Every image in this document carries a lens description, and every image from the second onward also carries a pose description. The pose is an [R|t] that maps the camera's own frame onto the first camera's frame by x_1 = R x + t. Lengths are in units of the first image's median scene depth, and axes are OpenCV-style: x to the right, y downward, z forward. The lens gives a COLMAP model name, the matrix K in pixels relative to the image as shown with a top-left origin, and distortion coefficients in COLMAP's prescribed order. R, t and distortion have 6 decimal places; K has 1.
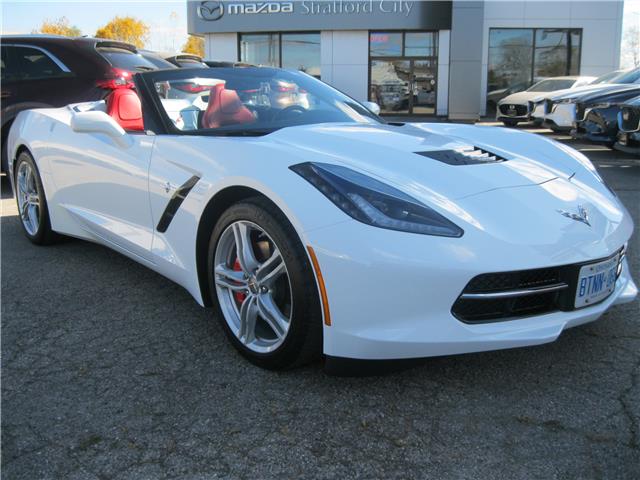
lens RADIAL K [[647.6, 0, 320.0], [0, 647.6, 240.0], [0, 0, 1]] dist [-0.111533, 0.038892]
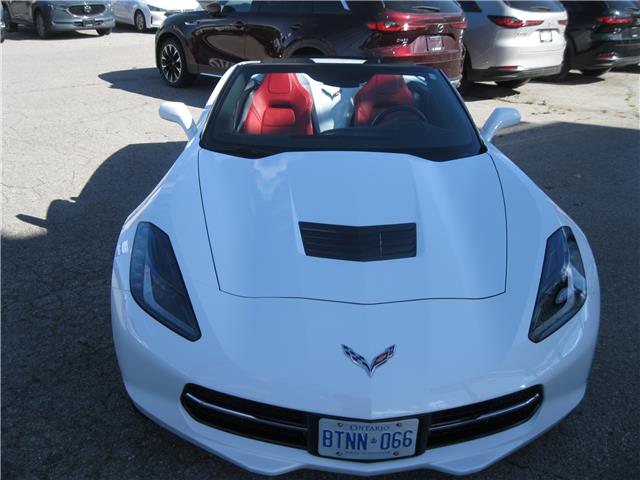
lens RADIAL K [[647.6, 0, 320.0], [0, 647.6, 240.0], [0, 0, 1]] dist [-0.111533, 0.038892]
pose [[0.766687, 0.271367, -0.581851, 0.092197], [-0.169989, 0.959738, 0.223620, -0.042033], [0.619108, -0.072538, 0.781949, 0.034886]]
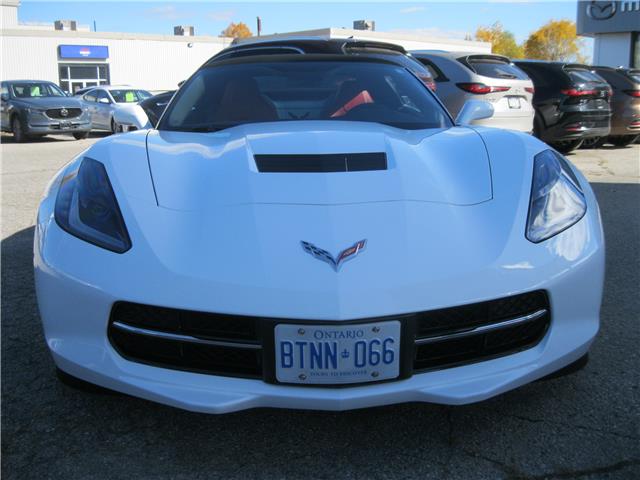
lens RADIAL K [[647.6, 0, 320.0], [0, 647.6, 240.0], [0, 0, 1]] dist [-0.111533, 0.038892]
pose [[0.790373, 0.130328, -0.598603, 0.092165], [-0.134614, 0.990175, 0.037843, -0.008812], [0.597654, 0.050671, 0.800151, 0.049371]]
